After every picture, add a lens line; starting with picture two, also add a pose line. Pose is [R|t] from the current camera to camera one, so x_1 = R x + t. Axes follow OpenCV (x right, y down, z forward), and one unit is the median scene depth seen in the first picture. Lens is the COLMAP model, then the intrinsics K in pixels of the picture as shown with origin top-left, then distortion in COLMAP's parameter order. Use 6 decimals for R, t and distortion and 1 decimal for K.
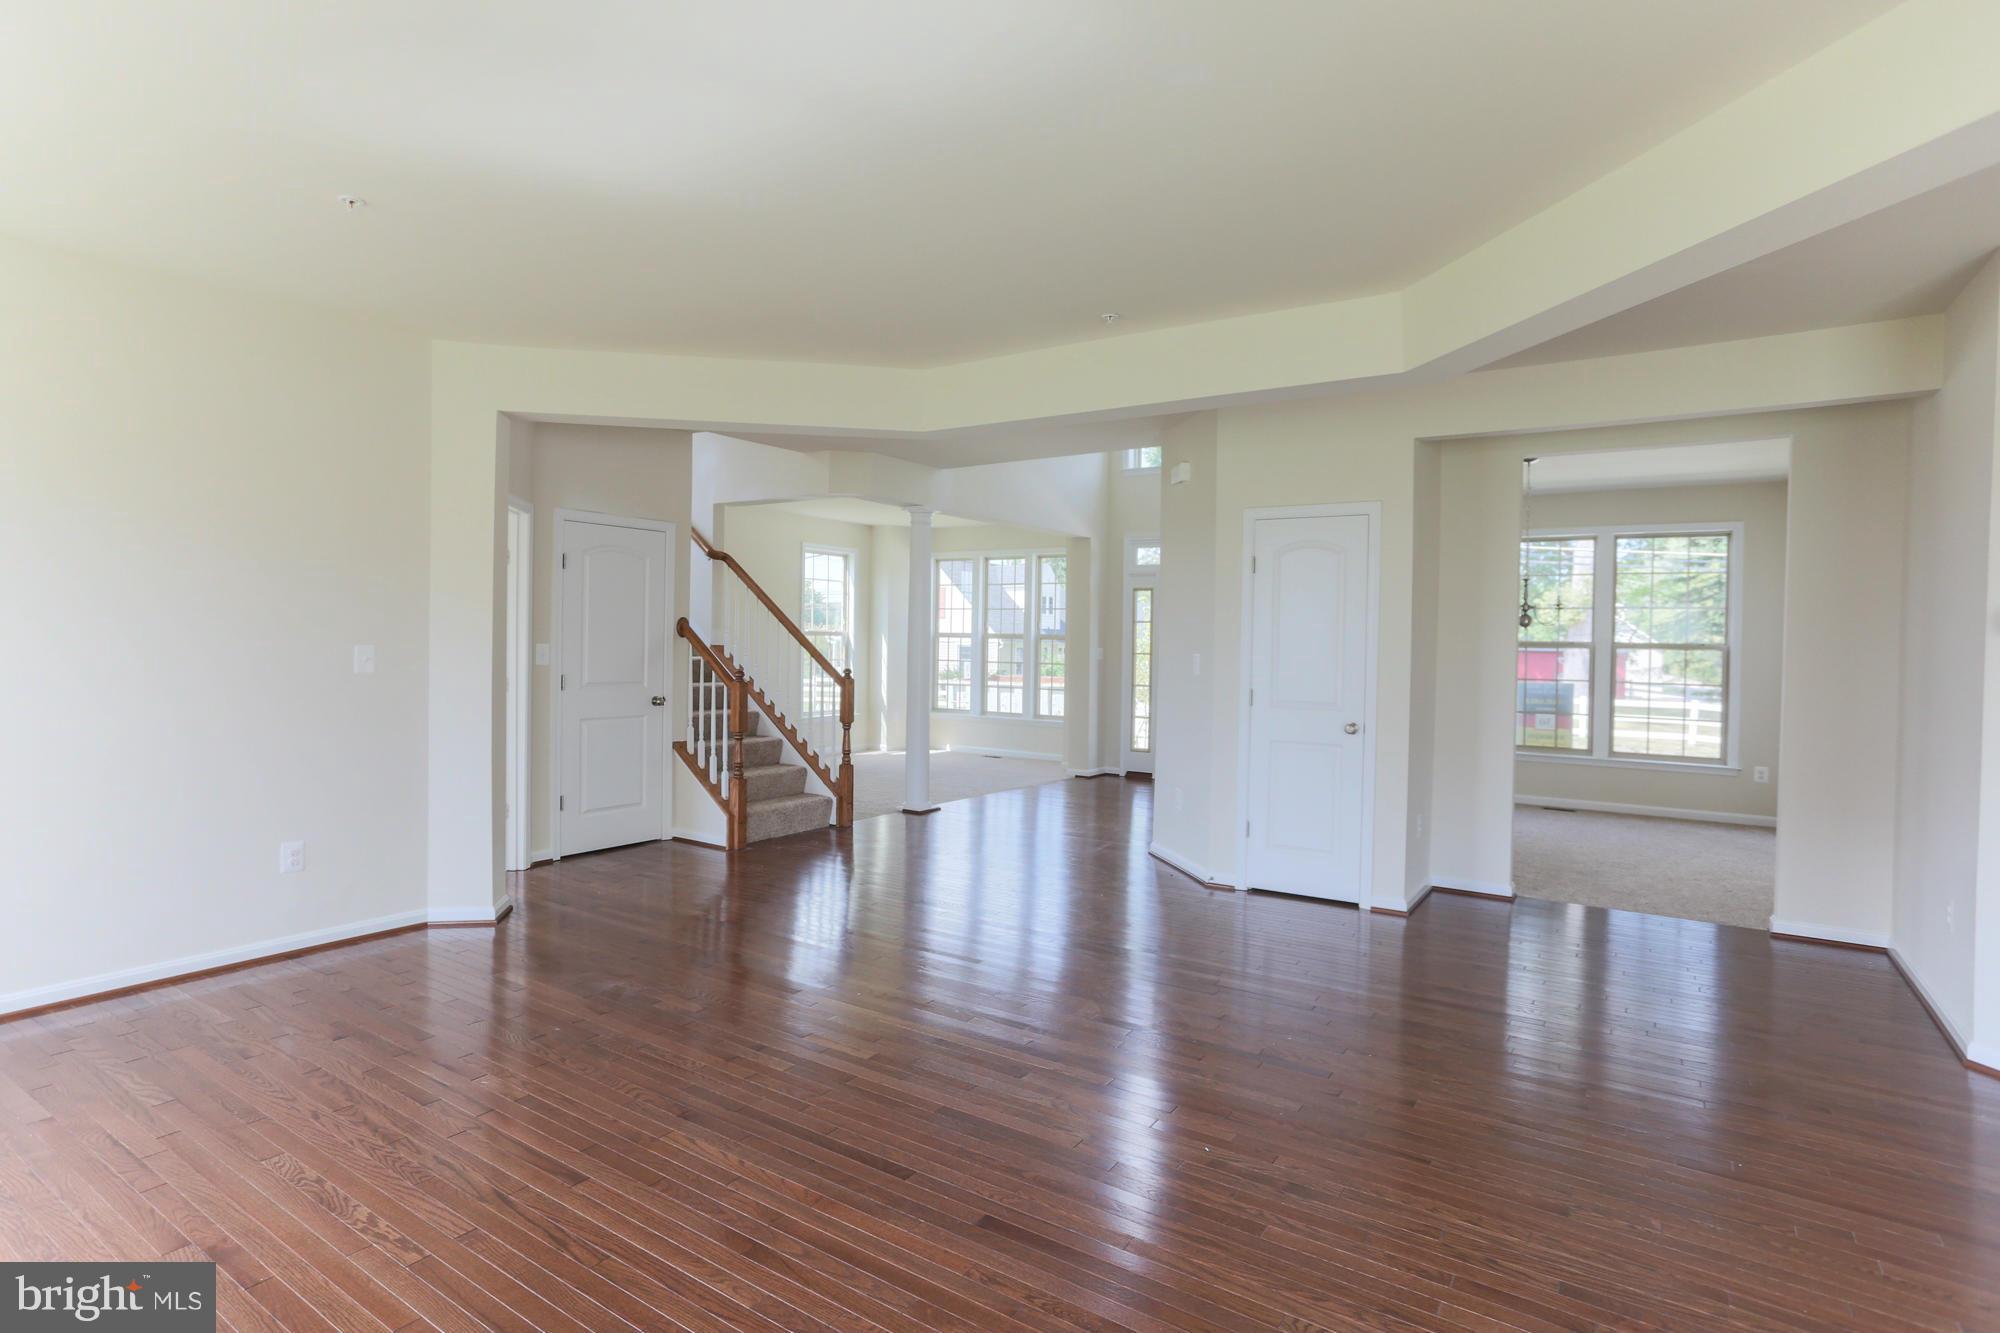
lens RADIAL K [[1015.3, 0, 974.3], [0, 1015.3, 653.3], [0, 0, 1]] dist [-0.035971, 0.023457]
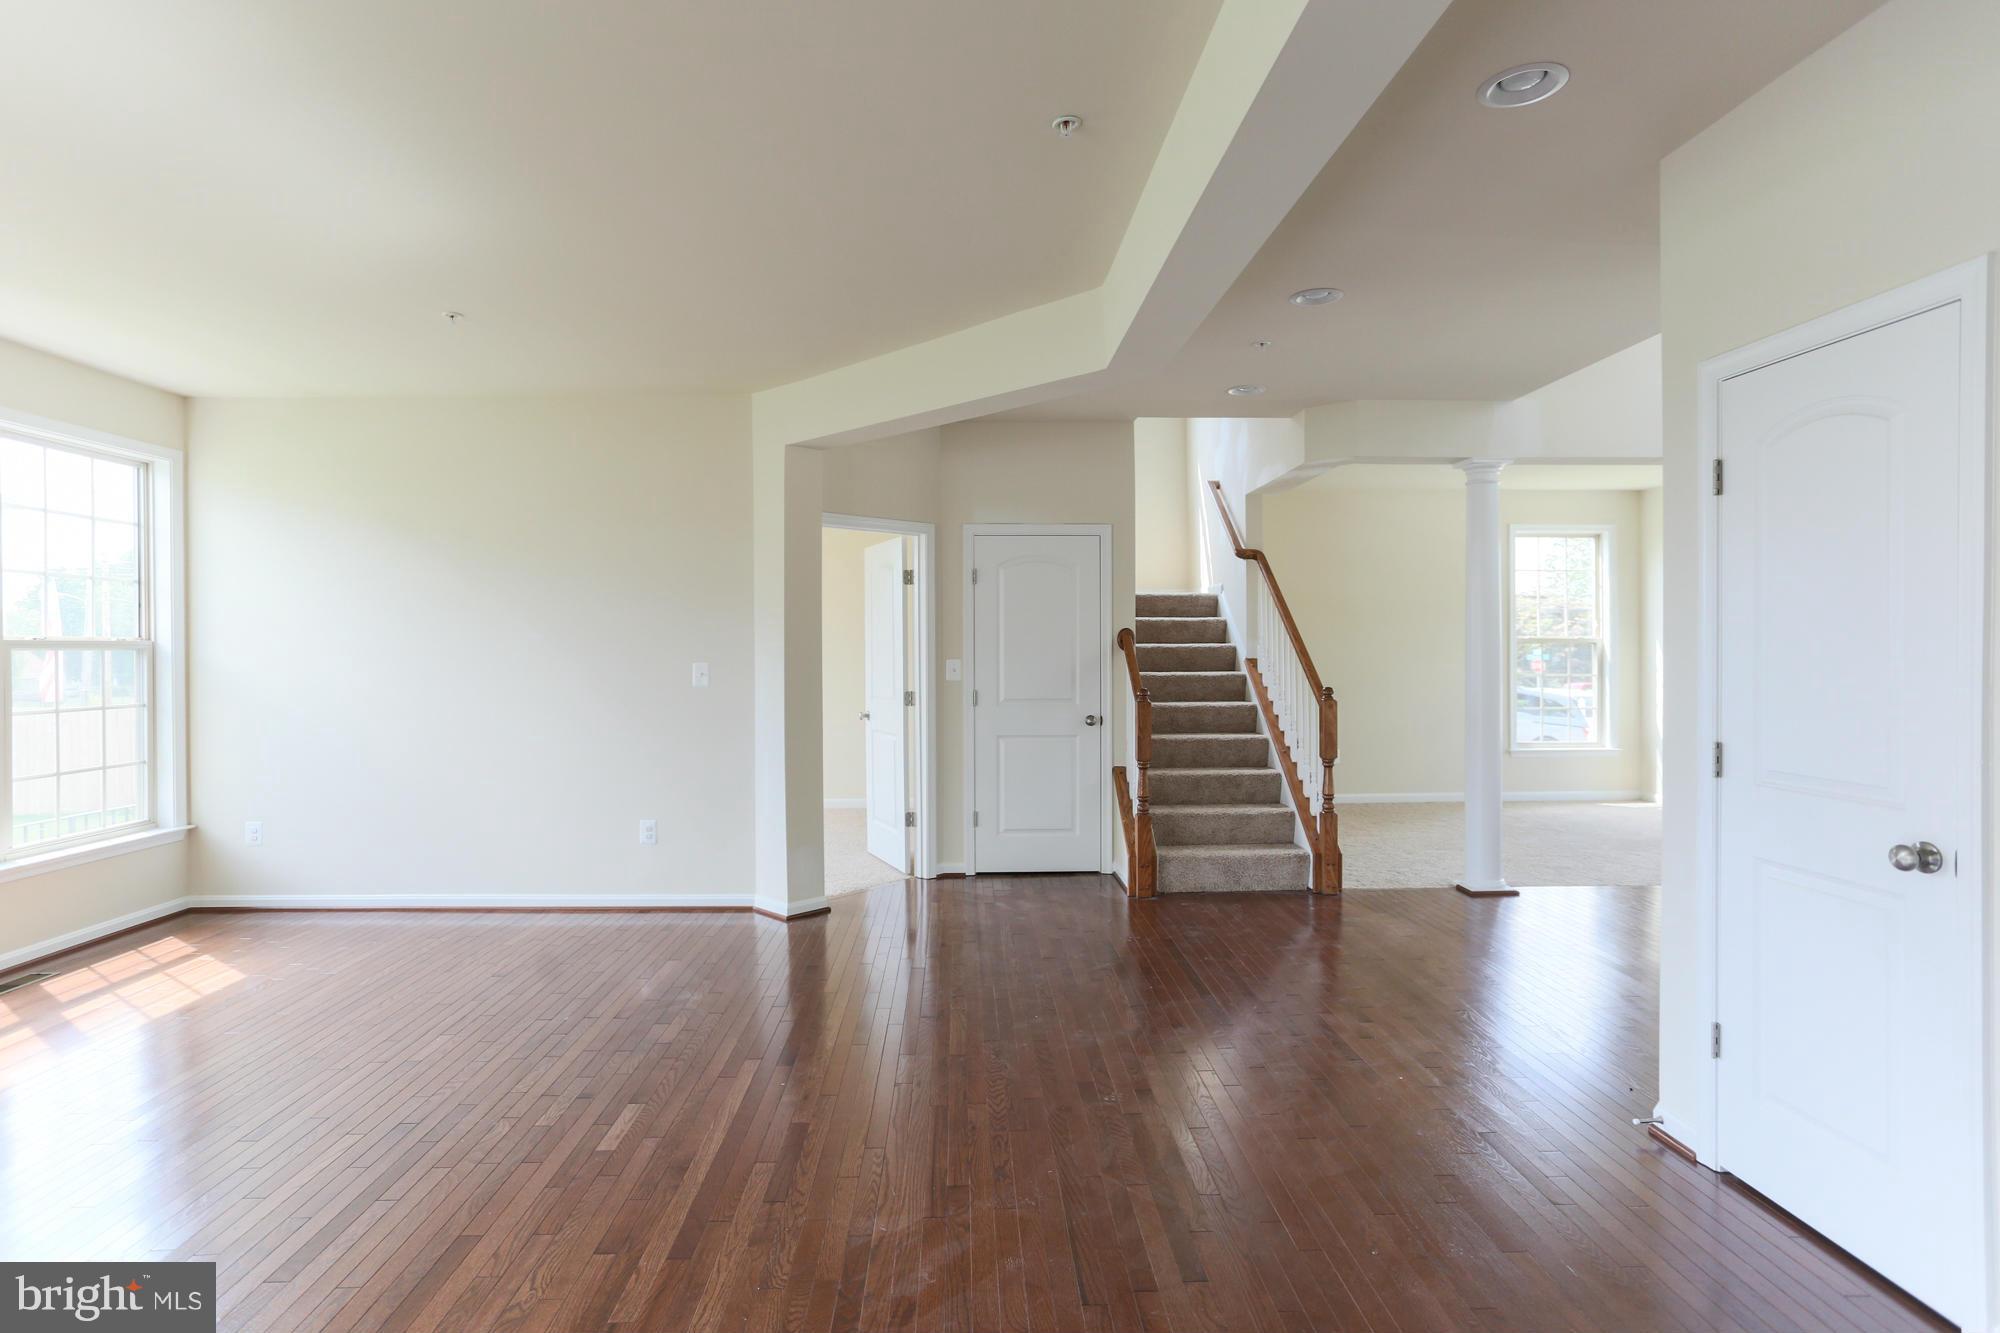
lens RADIAL K [[1016.9, 0, 972.9], [0, 1016.9, 658.5], [0, 0, 1]] dist [-0.080780, 0.046265]
pose [[0.583865, -0.008888, -0.811802, 0.391672], [0.002715, 0.999956, -0.008995, -0.001242], [0.811846, 0.003048, 0.583863, 0.398239]]
